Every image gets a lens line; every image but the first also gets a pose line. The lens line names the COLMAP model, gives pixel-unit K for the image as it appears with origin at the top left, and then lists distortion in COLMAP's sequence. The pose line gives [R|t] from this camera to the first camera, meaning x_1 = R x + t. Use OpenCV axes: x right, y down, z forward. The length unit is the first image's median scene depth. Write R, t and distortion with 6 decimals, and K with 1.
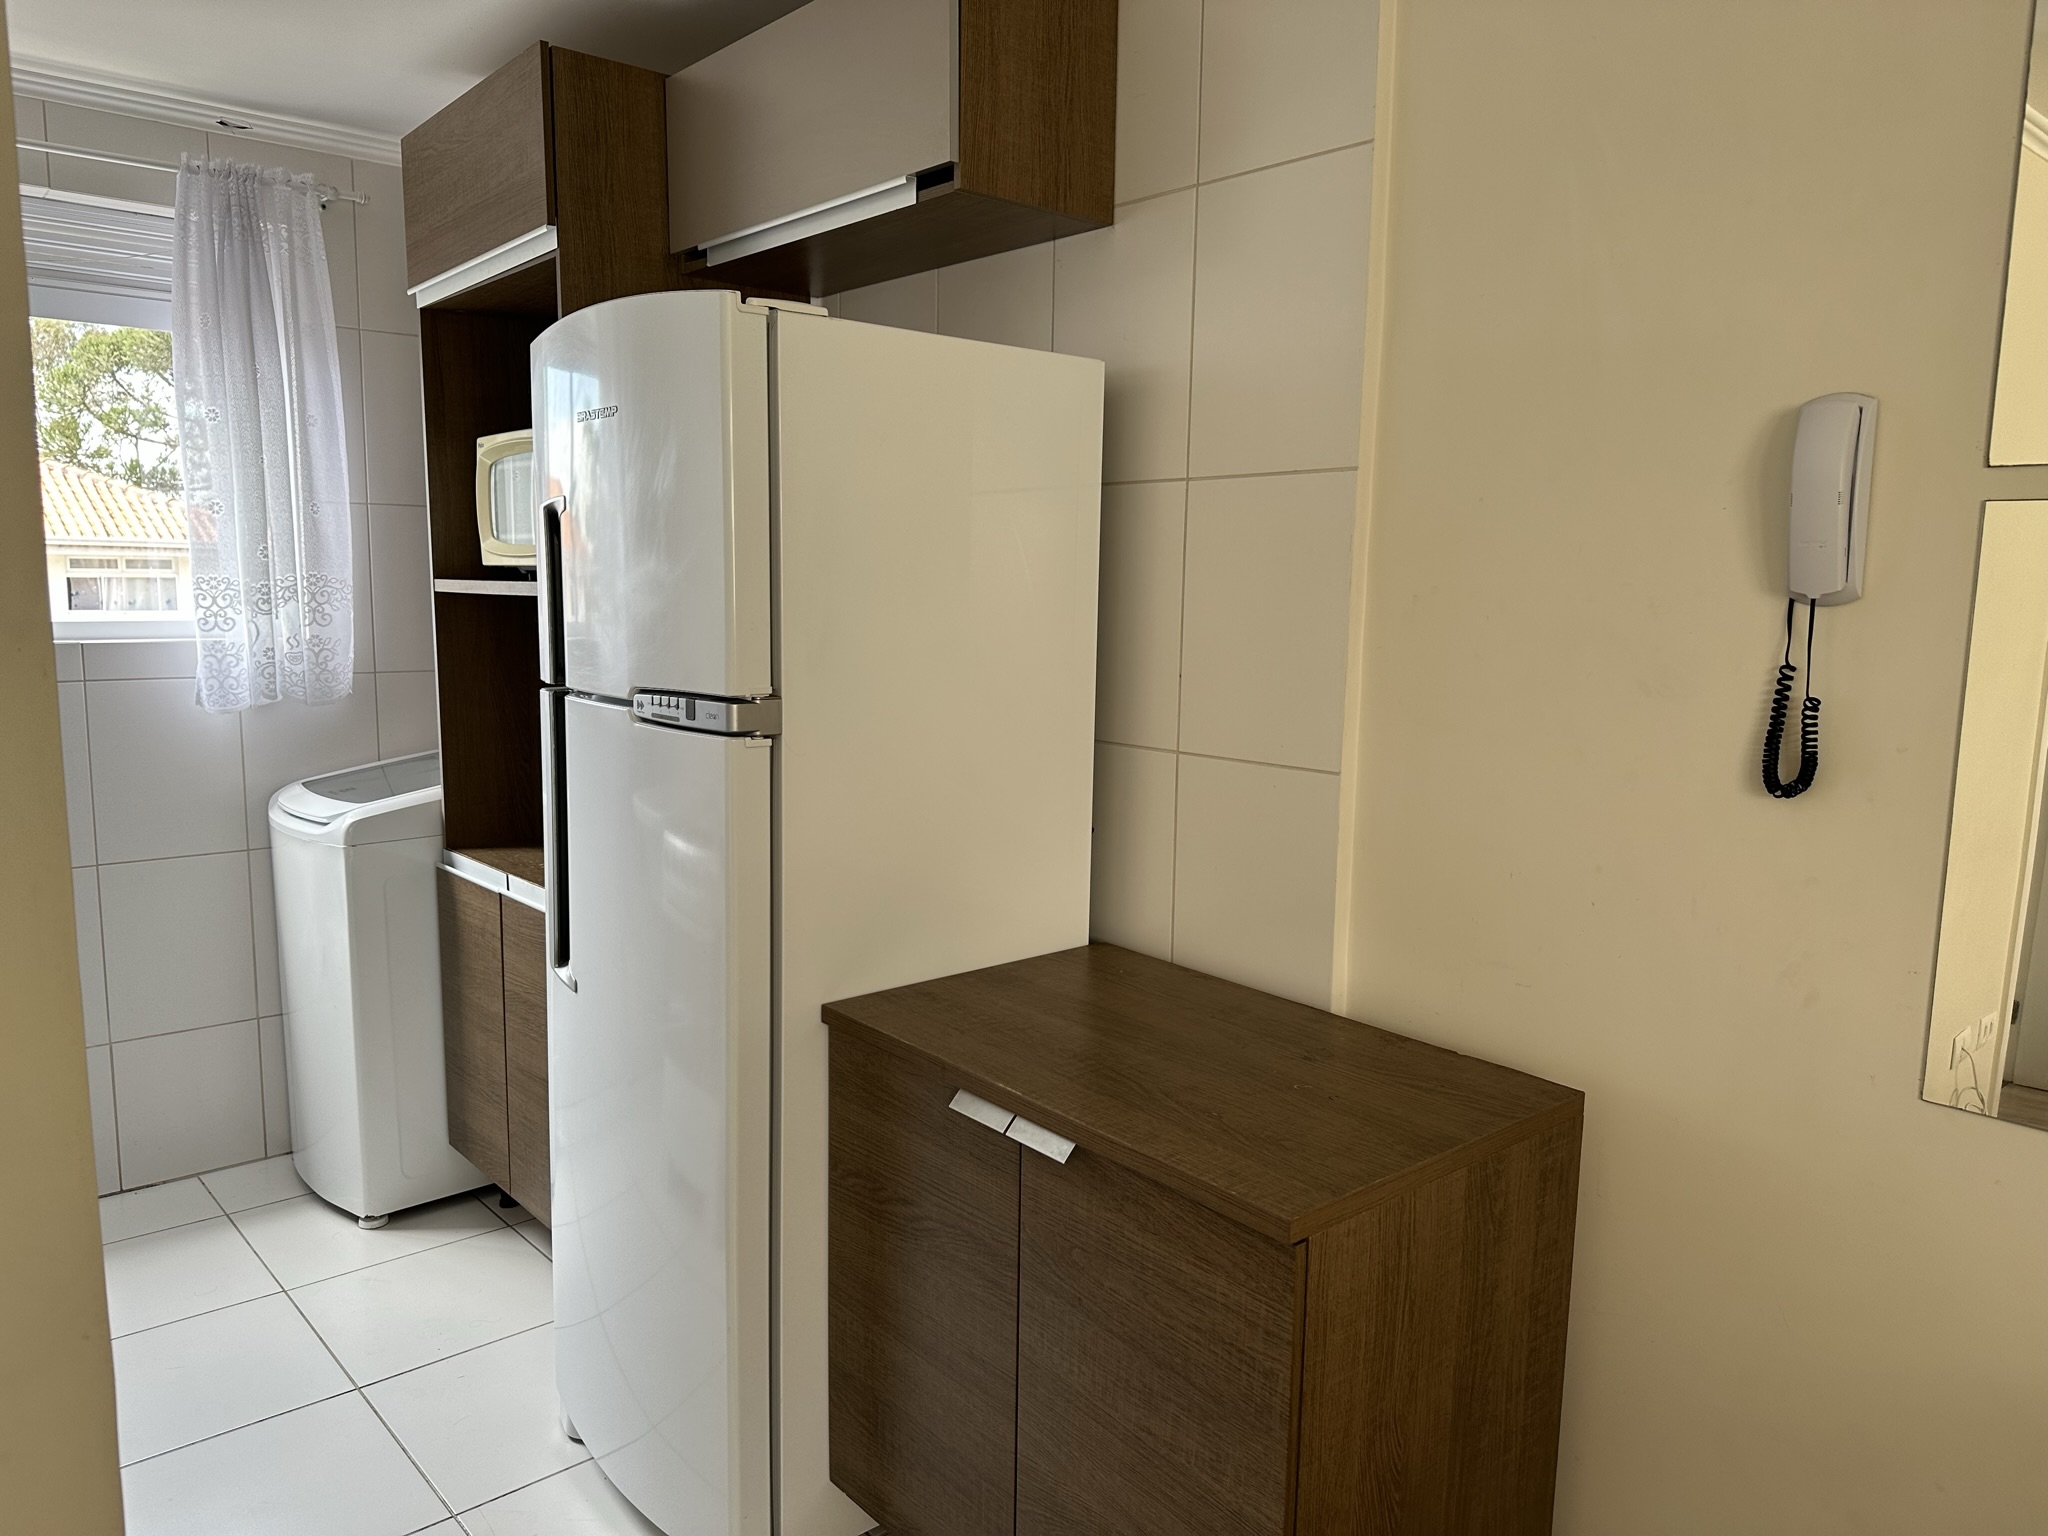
lens RADIAL K [[1464.1, 0, 1019.6], [0, 1464.1, 766.1], [0, 0, 1]] dist [0.036547, -0.050055]
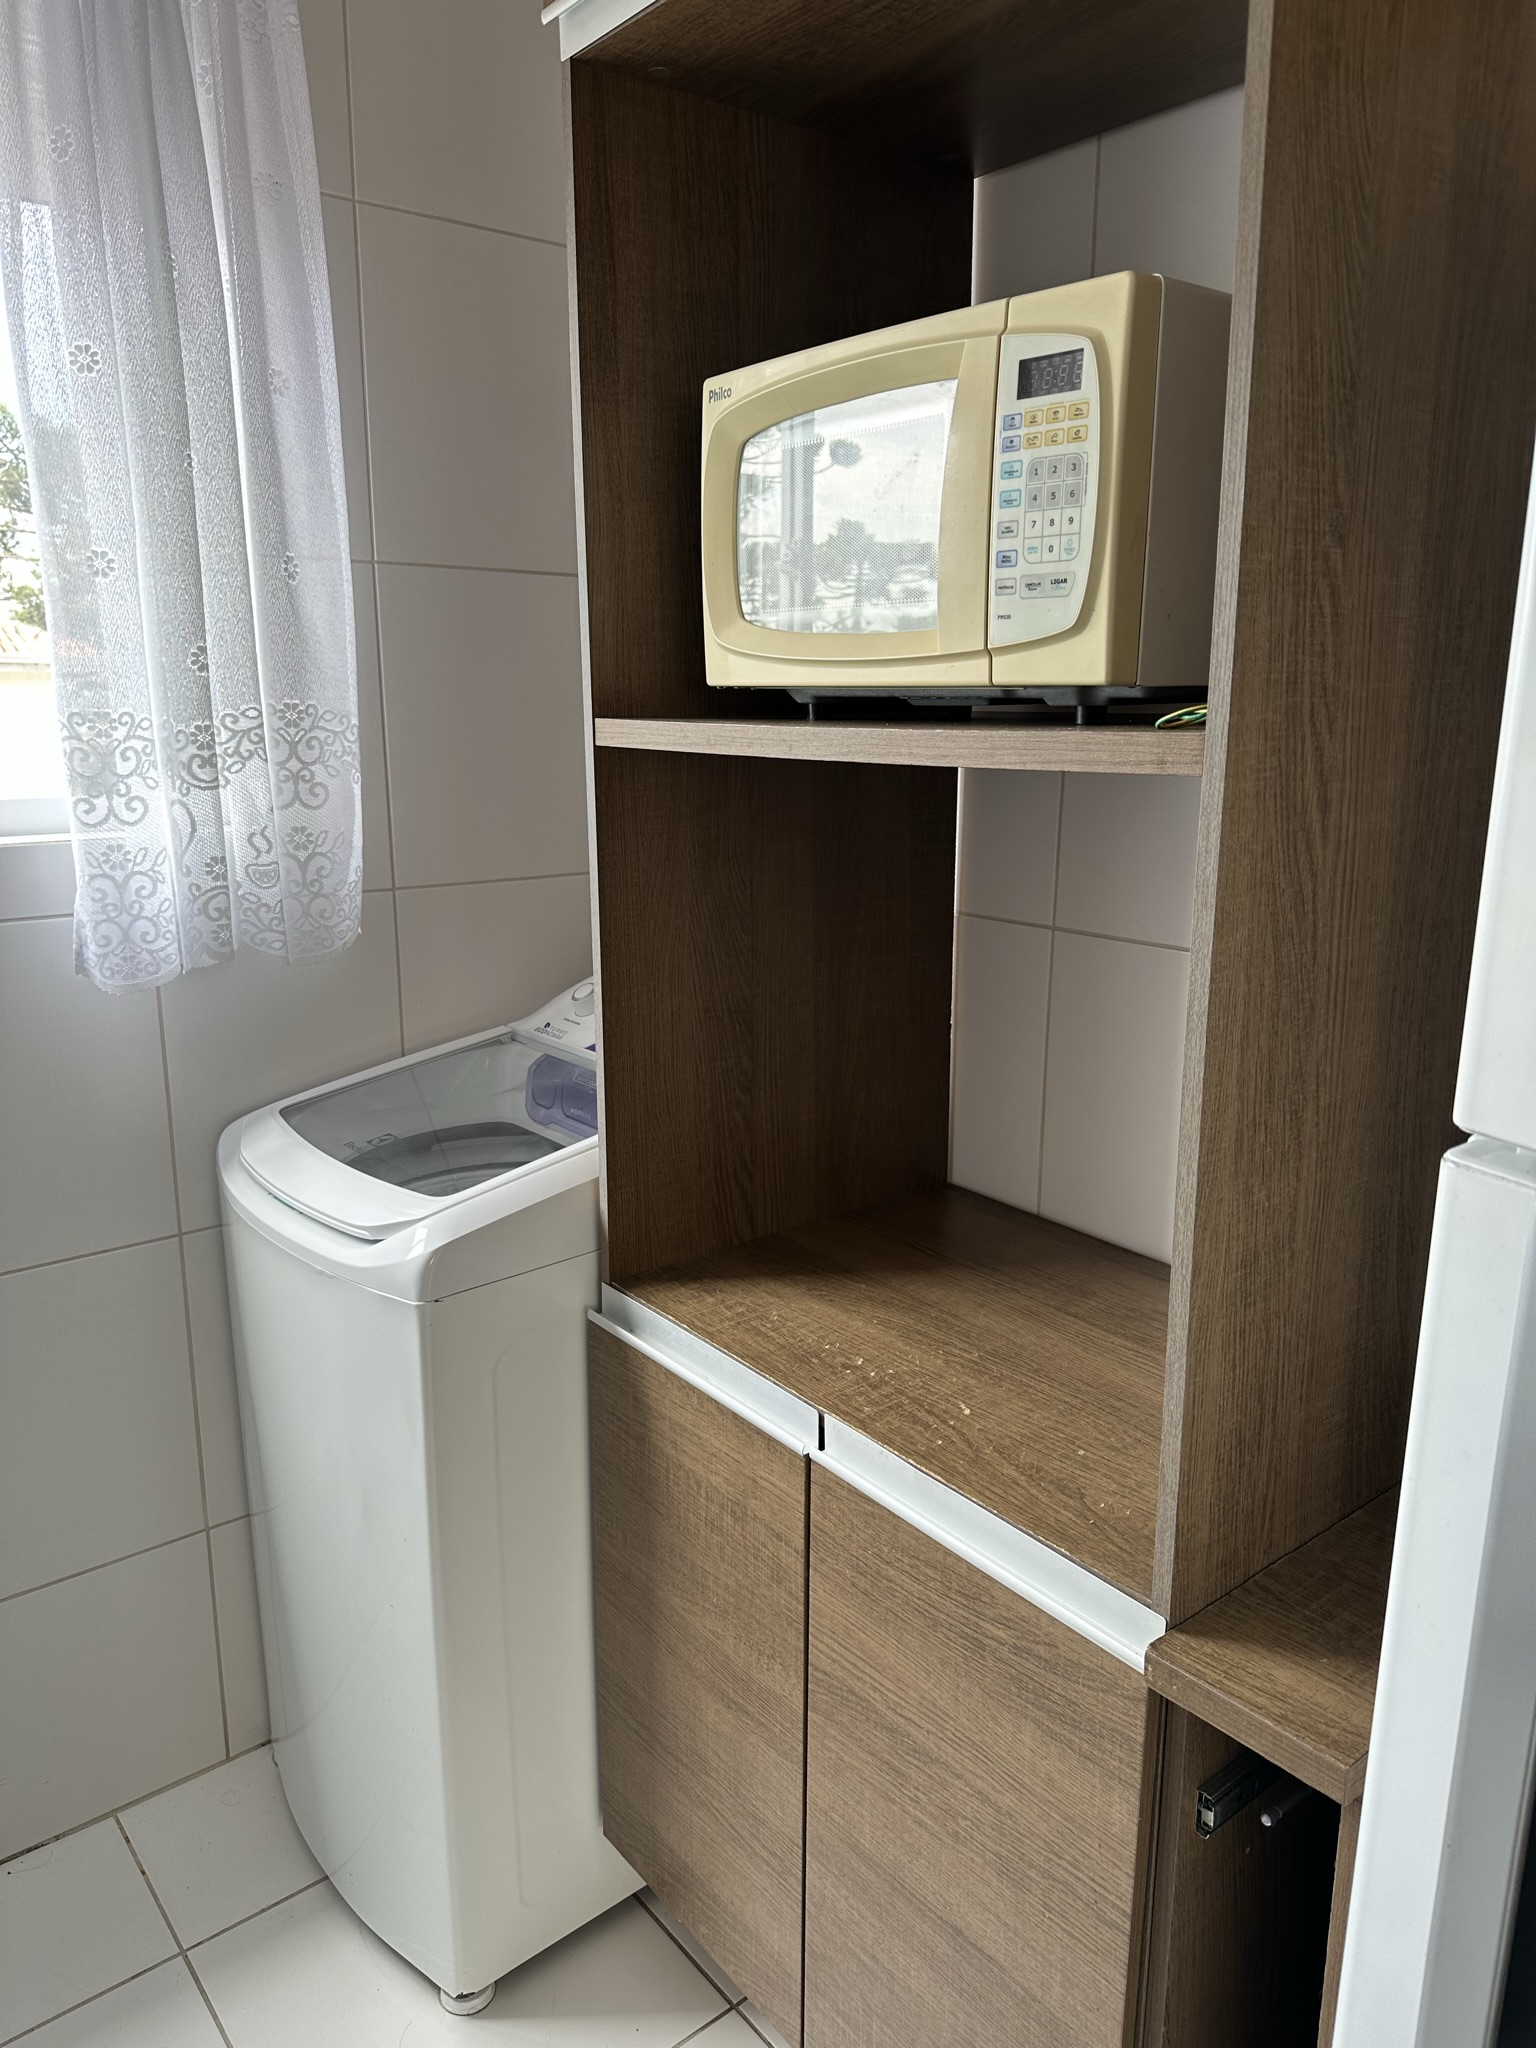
lens RADIAL K [[1464.1, 0, 743.4], [0, 1464.1, 1026.3], [0, 0, 1]] dist [0.036547, -0.050055]
pose [[0.998969, 0.002370, -0.045346, -0.312909], [0.002339, 0.994624, 0.103526, -0.075023], [0.045348, -0.103526, 0.993592, 0.517280]]
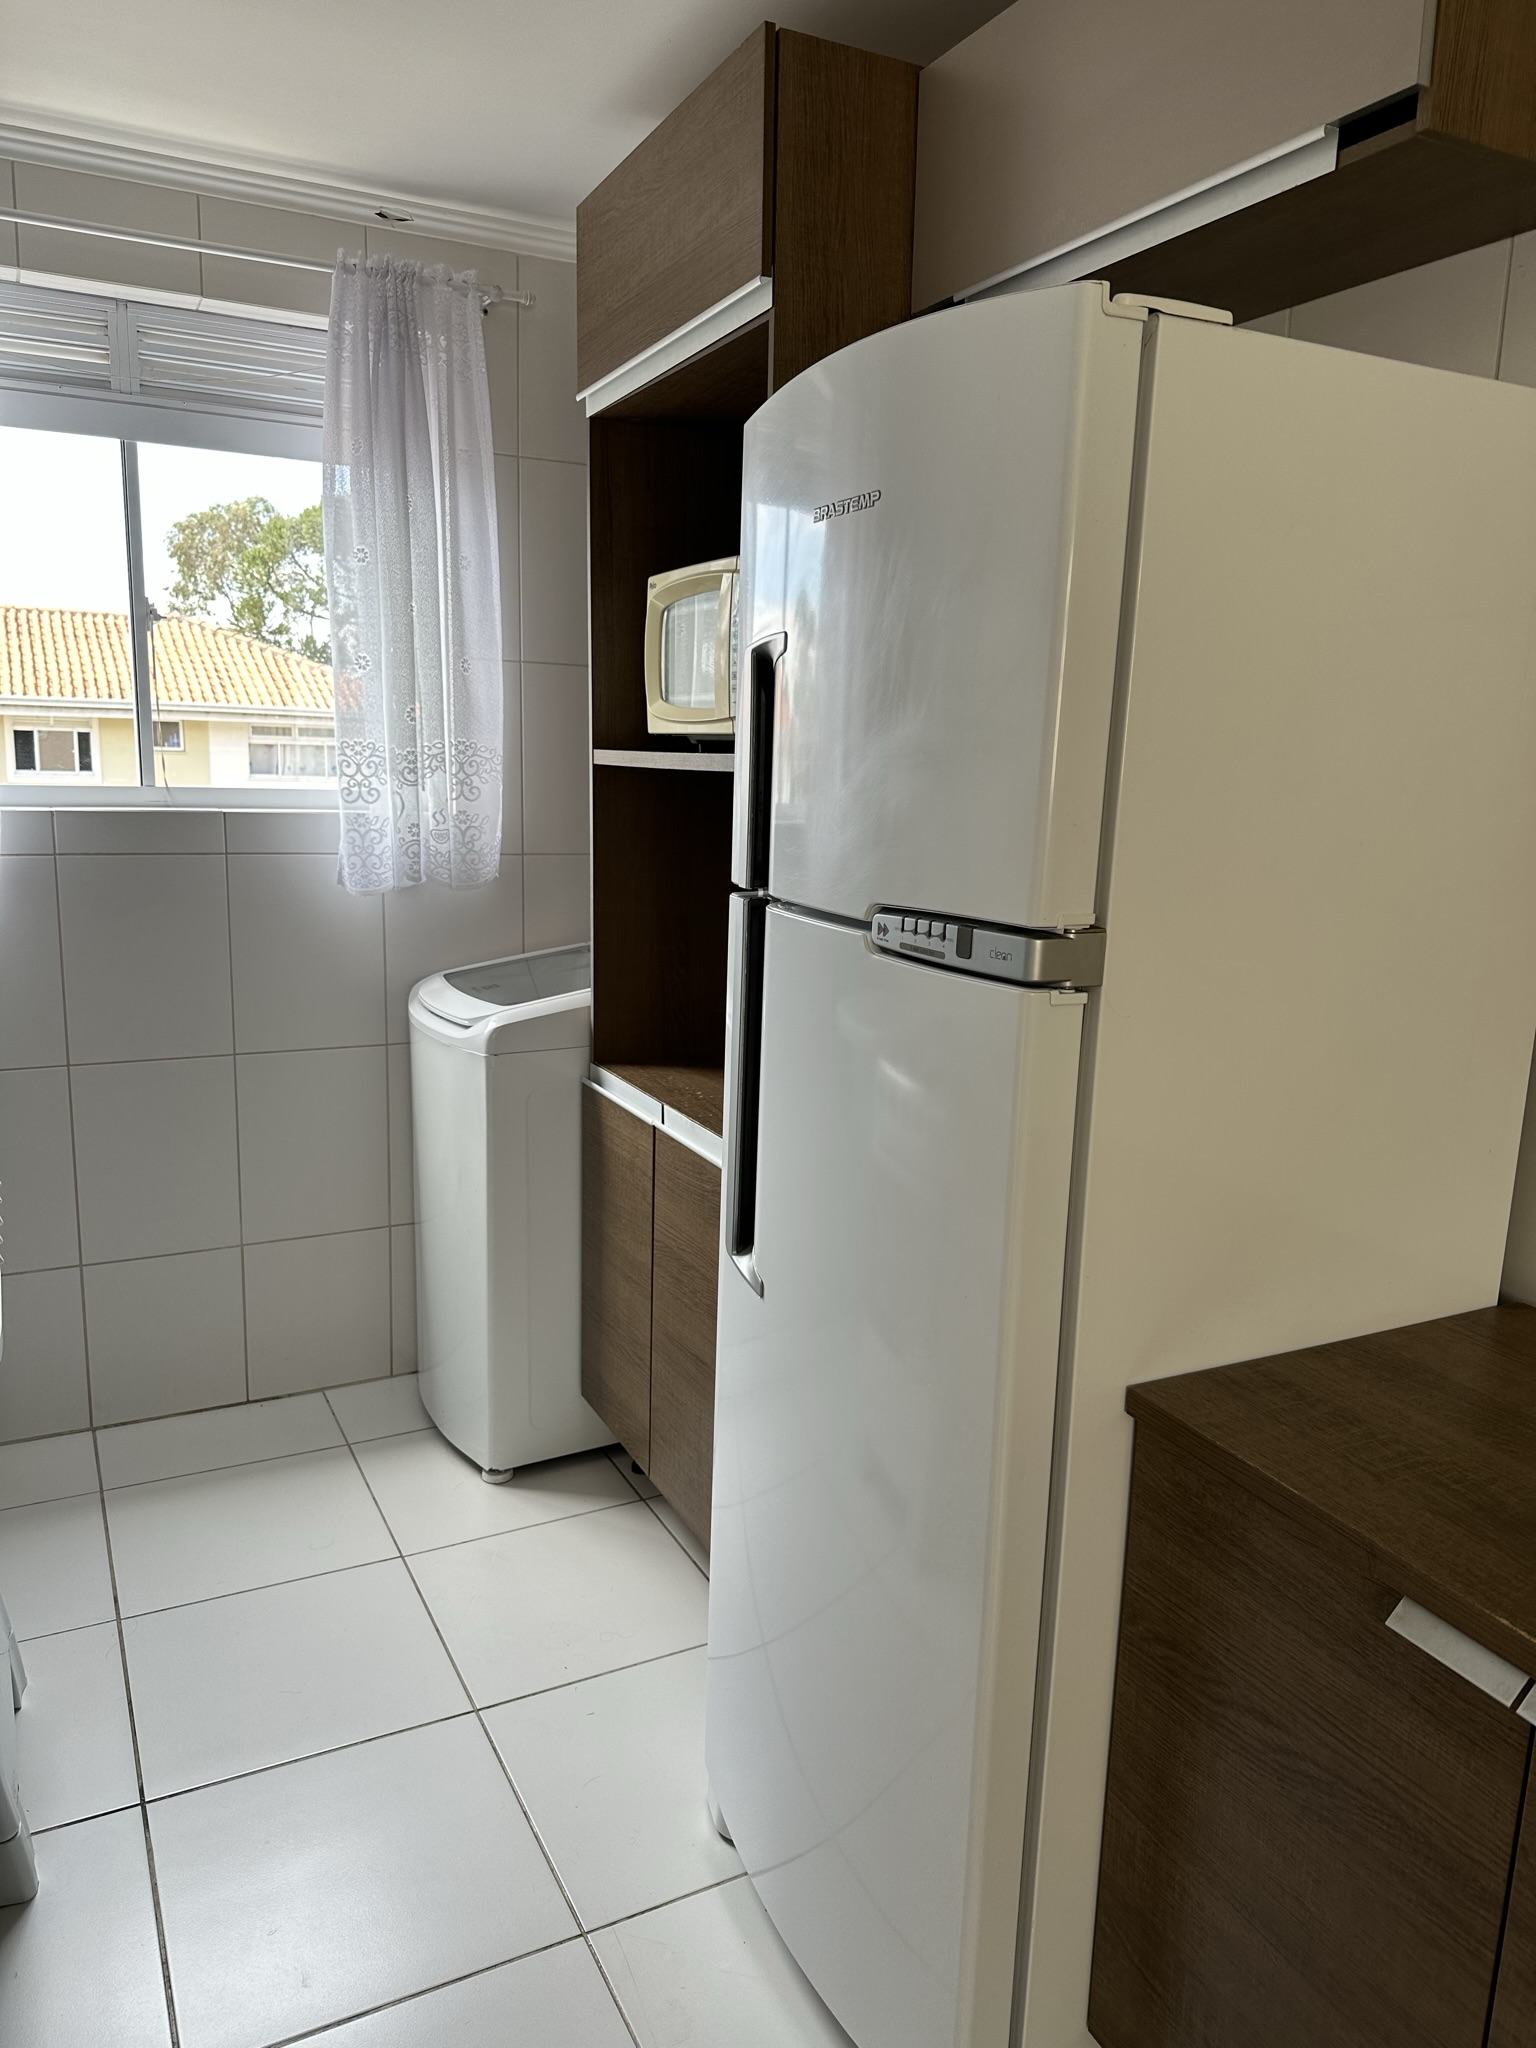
lens RADIAL K [[1442.6, 0, 764.2], [0, 1442.6, 1038.6], [0, 0, 1]] dist [0.122262, -0.198746]
pose [[0.970940, 0.063842, -0.230651, -0.091871], [-0.049502, 0.996494, 0.067441, -0.020459], [0.234148, -0.054064, 0.970697, 0.187250]]
